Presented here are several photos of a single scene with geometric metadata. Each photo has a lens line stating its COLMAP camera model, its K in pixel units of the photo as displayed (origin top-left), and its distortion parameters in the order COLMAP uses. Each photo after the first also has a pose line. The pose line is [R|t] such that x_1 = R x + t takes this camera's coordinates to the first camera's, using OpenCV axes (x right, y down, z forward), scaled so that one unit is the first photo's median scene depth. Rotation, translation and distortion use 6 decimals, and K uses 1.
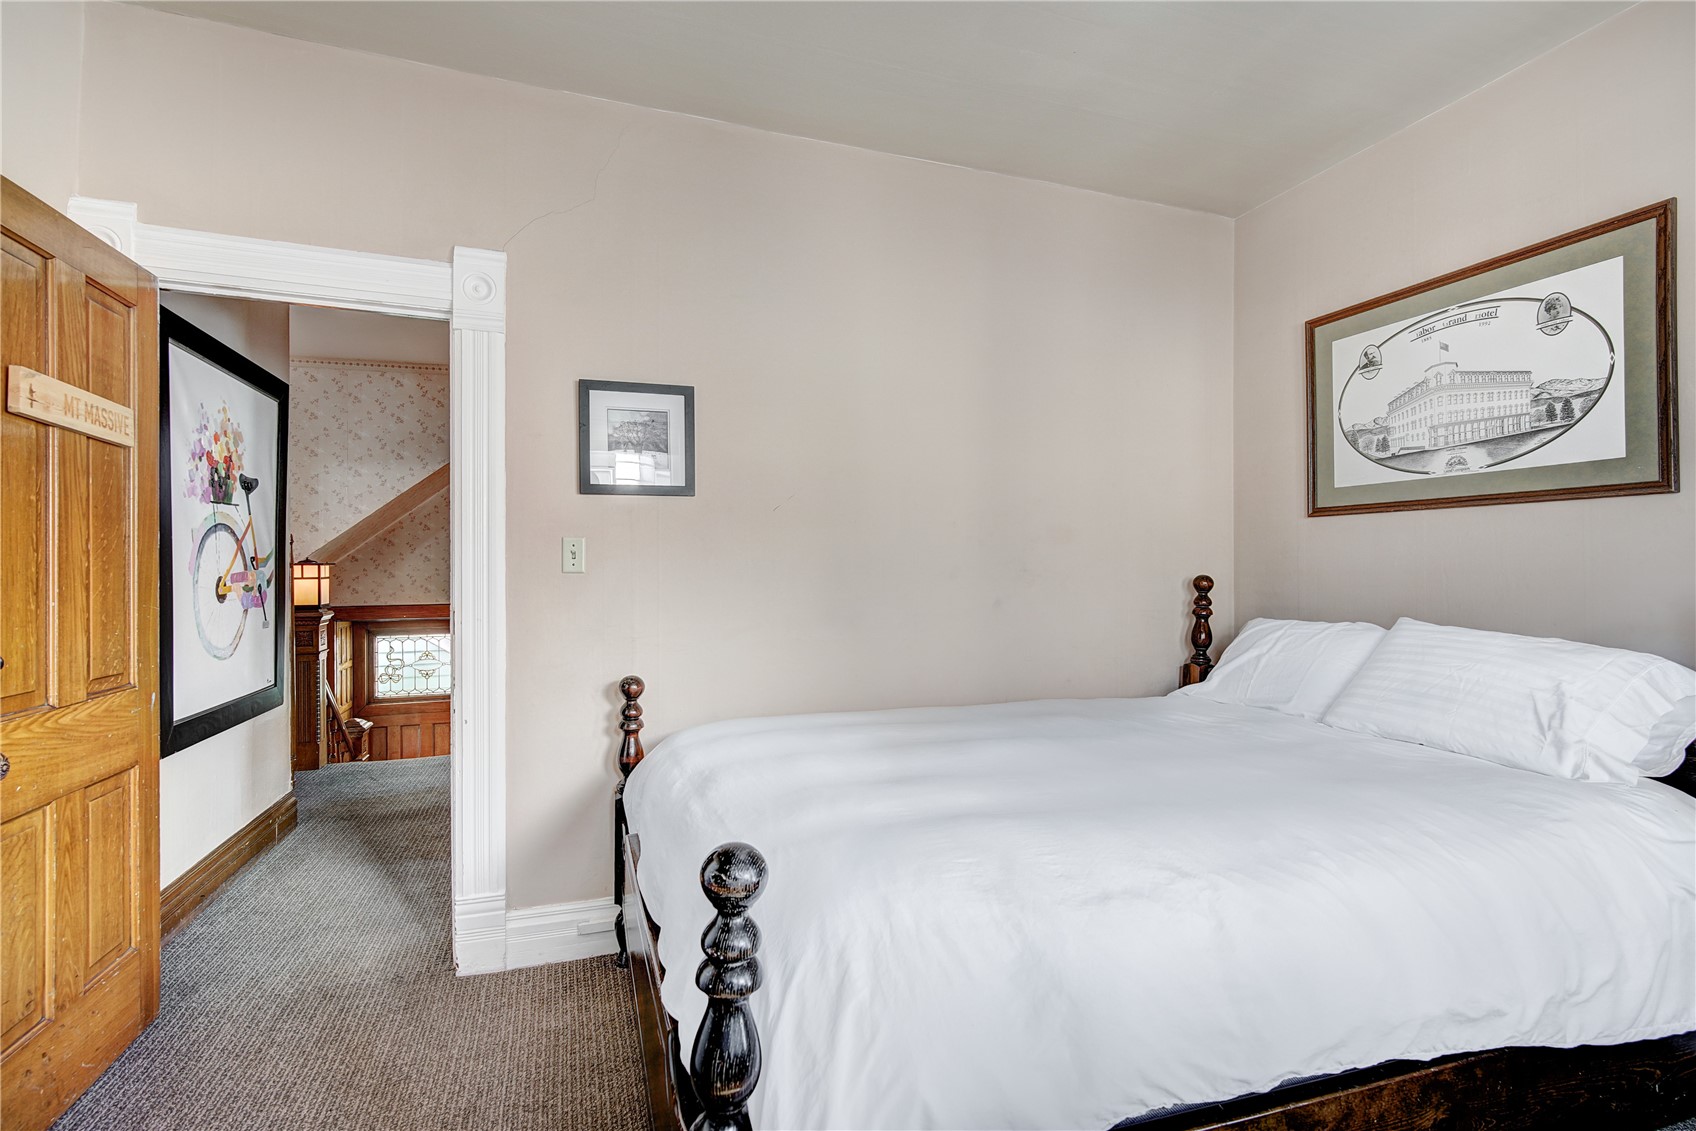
lens RADIAL K [[761.1, 0, 842.5], [0, 761.1, 569.9], [0, 0, 1]] dist [-0.011009, 0.004230]
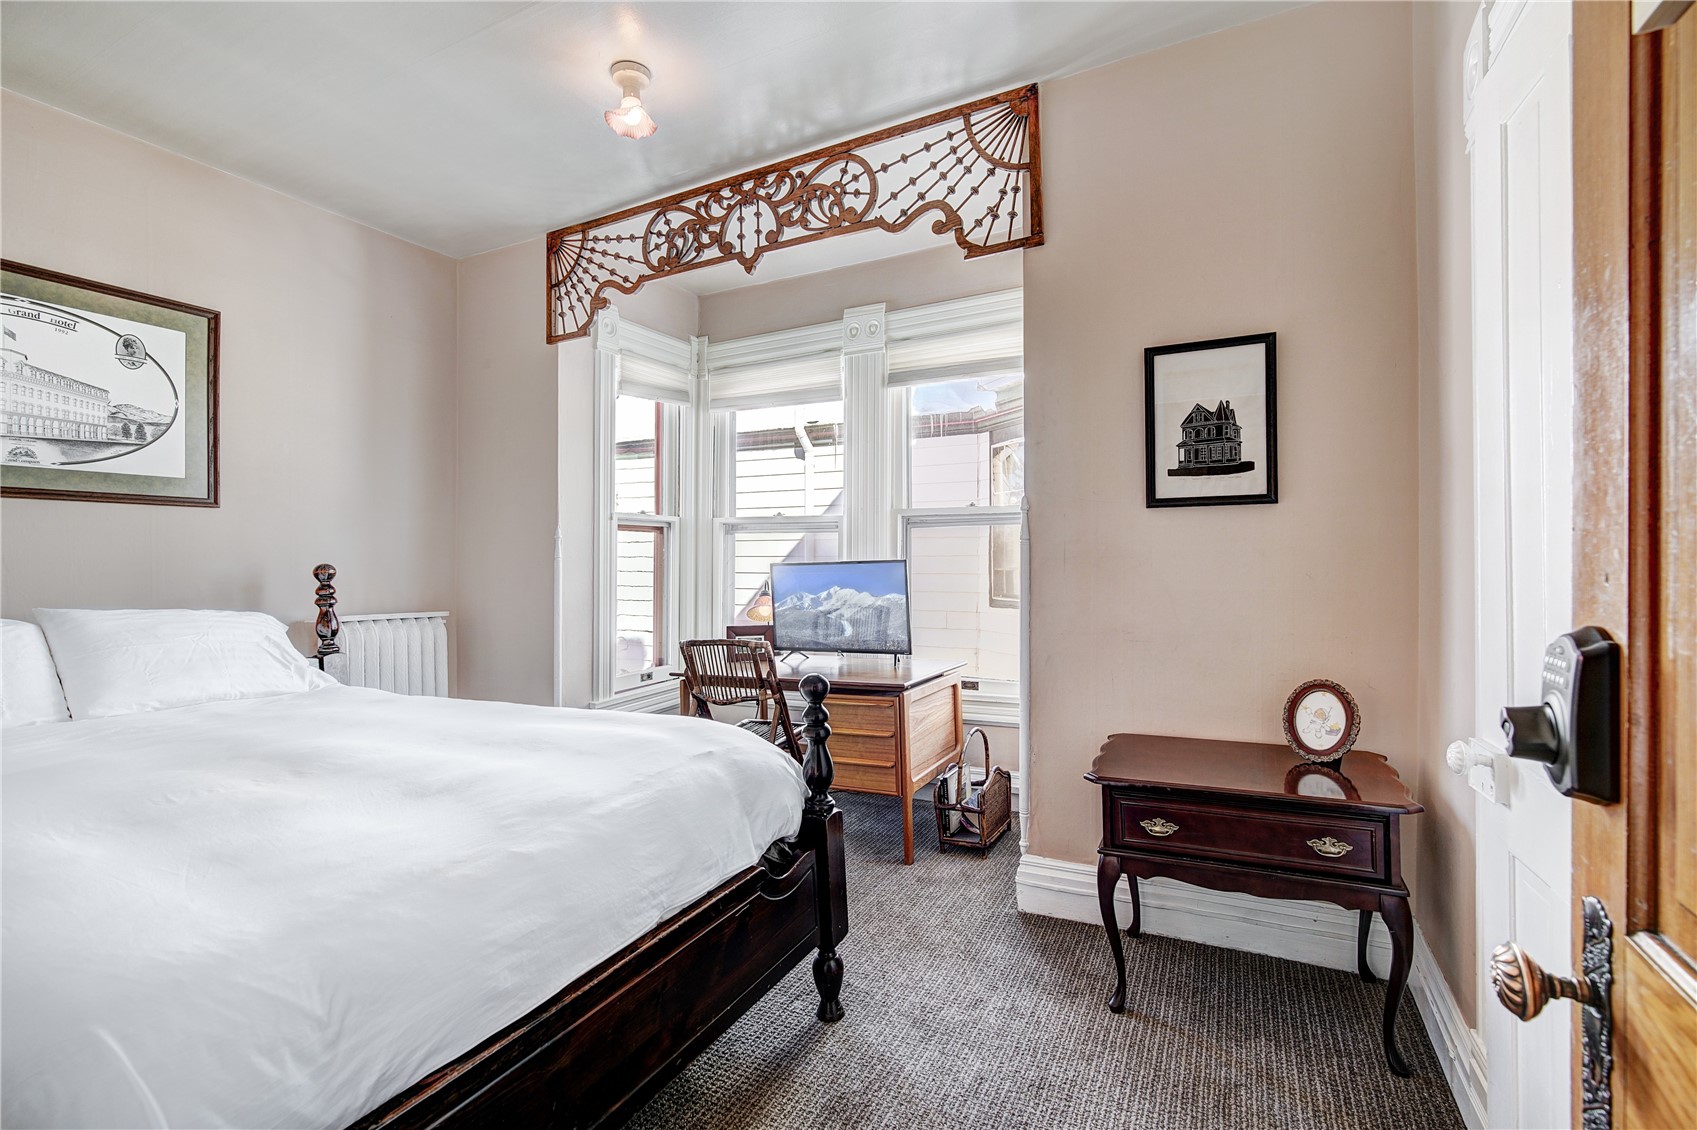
lens RADIAL K [[761.5, 0, 850.2], [0, 761.5, 554.1], [0, 0, 1]] dist [-0.011009, 0.004230]
pose [[-0.698671, -0.007436, 0.715405, -0.757943], [-0.006167, 0.999971, 0.004371, -0.021246], [-0.715417, -0.001358, -0.698697, 1.014847]]
